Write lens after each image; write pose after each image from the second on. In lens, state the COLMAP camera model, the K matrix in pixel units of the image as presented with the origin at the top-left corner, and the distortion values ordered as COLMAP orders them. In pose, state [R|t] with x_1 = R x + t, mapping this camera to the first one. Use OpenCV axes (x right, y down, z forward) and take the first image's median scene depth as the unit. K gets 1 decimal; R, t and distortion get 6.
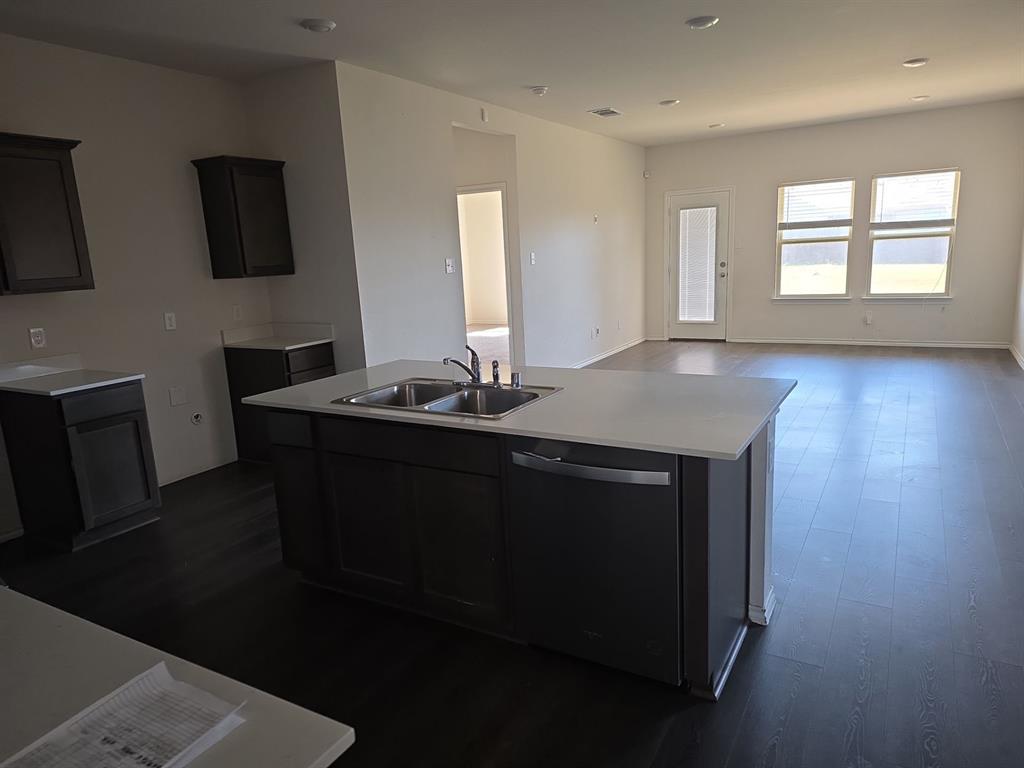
lens RADIAL K [[686.2, 0, 499.9], [0, 686.2, 388.3], [0, 0, 1]] dist [0.090838, -0.074517]
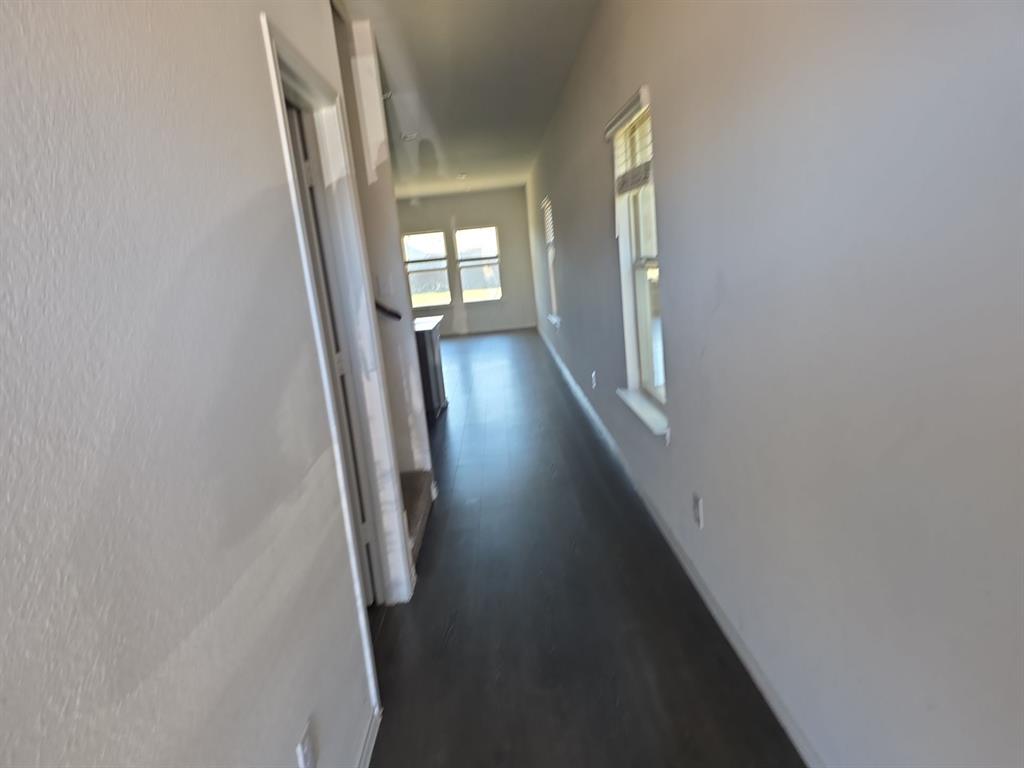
lens RADIAL K [[686.2, 0, 516.4], [0, 686.2, 392.6], [0, 0, 1]] dist [0.090838, -0.074517]
pose [[0.845430, -0.134538, 0.516864, -0.367204], [0.161165, 0.986905, -0.006727, 0.172483], [-0.509190, 0.088987, 0.856041, -0.680325]]
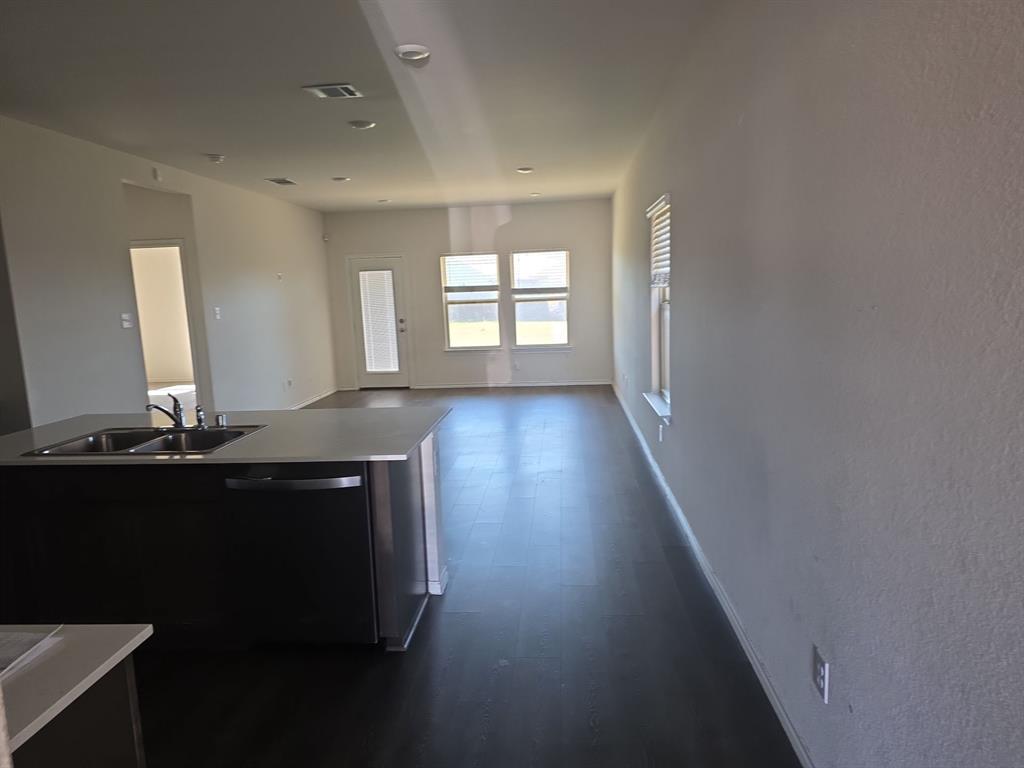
lens RADIAL K [[686.2, 0, 514.6], [0, 686.2, 396.4], [0, 0, 1]] dist [0.090838, -0.074517]
pose [[0.895607, -0.051165, 0.441894, -0.024842], [0.080751, 0.995559, -0.048391, 0.021839], [-0.437456, 0.079023, 0.895761, -0.124384]]
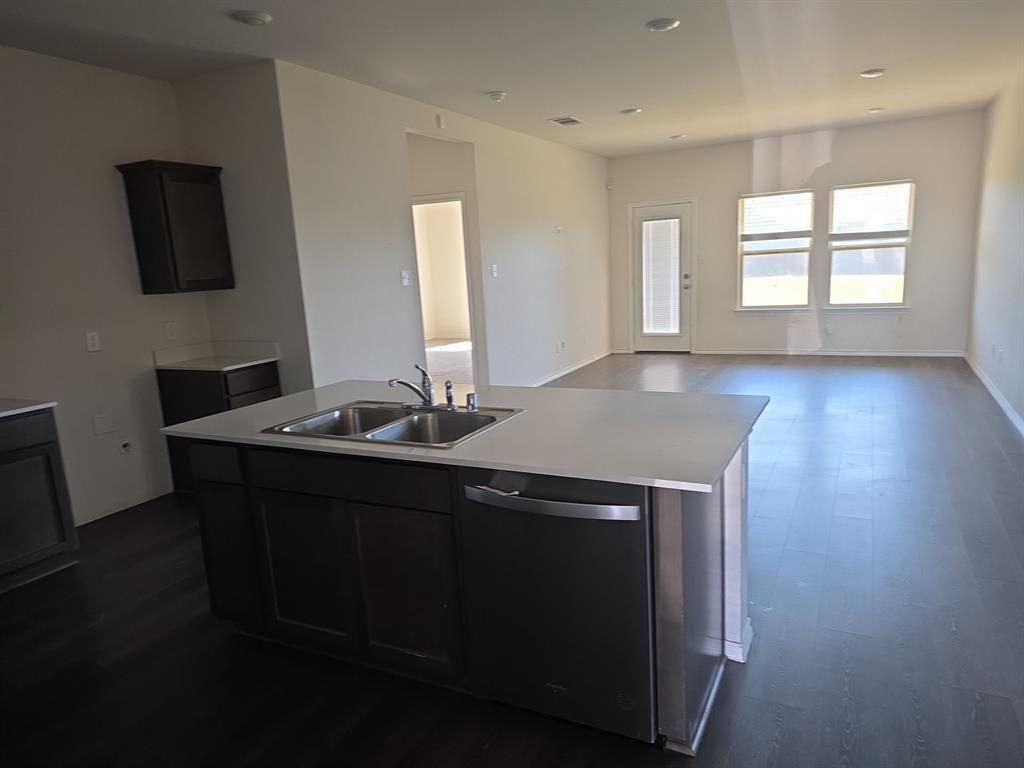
lens RADIAL K [[686.2, 0, 512.2], [0, 686.2, 394.8], [0, 0, 1]] dist [0.090838, -0.074517]
pose [[0.997904, -0.017482, 0.062312, 0.011208], [0.018080, 0.999796, -0.009043, -0.006732], [-0.062141, 0.010151, 0.998016, 0.044775]]
